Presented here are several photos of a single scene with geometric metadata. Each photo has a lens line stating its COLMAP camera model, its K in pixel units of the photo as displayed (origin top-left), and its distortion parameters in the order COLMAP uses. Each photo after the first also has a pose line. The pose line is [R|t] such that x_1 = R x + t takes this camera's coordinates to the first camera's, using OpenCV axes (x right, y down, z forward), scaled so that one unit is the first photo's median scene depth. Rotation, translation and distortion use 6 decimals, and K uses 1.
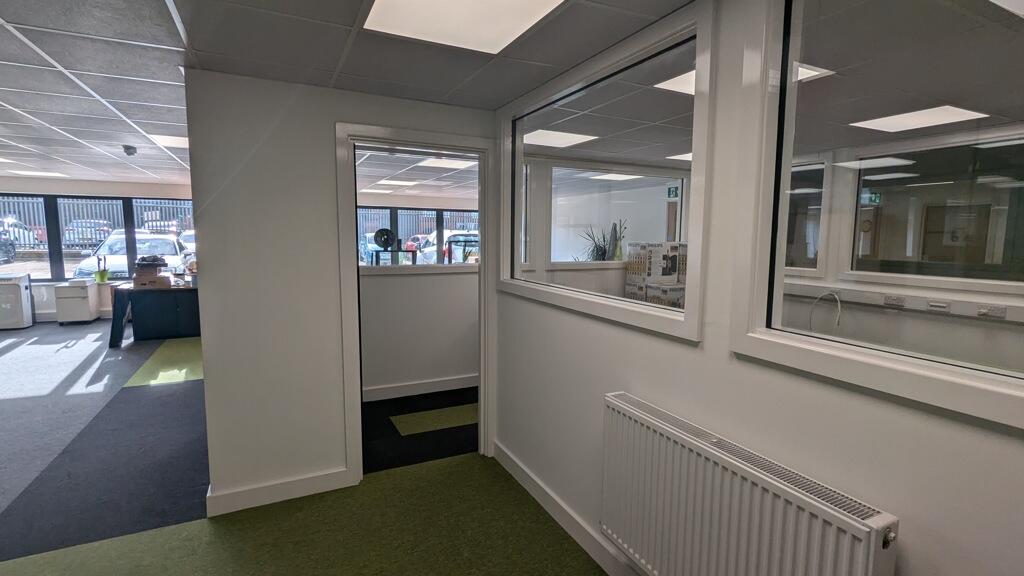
lens RADIAL K [[482.2, 0, 518.3], [0, 482.2, 287.3], [0, 0, 1]] dist [0.000516, -0.001721]
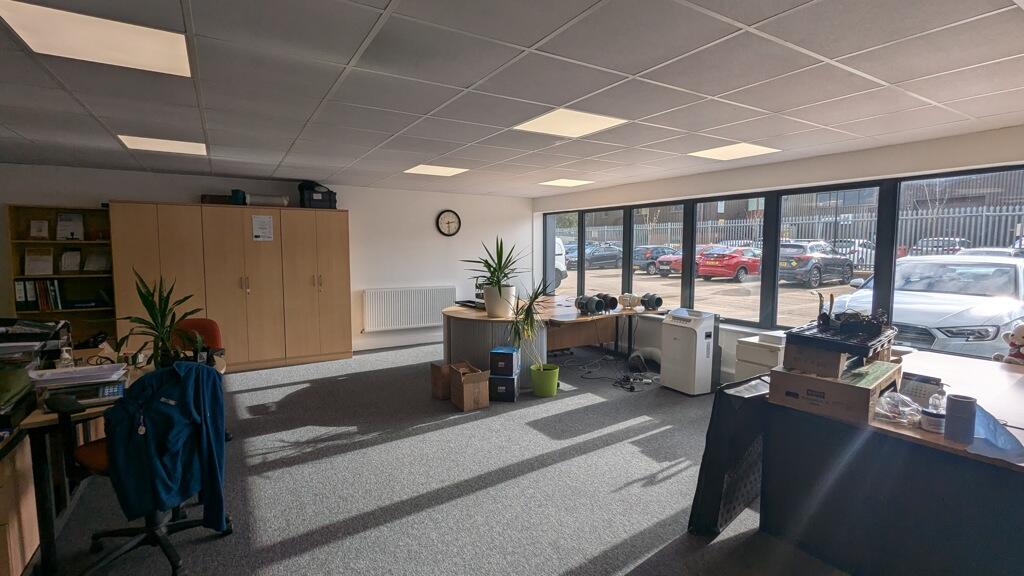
lens RADIAL K [[482.2, 0, 518.3], [0, 482.2, 287.3], [0, 0, 1]] dist [0.000516, -0.001721]
pose [[0.084916, 0.071659, -0.993808, -0.140645], [-0.114842, 0.991467, 0.061678, -0.025257], [0.989748, 0.108893, 0.092420, 0.236459]]
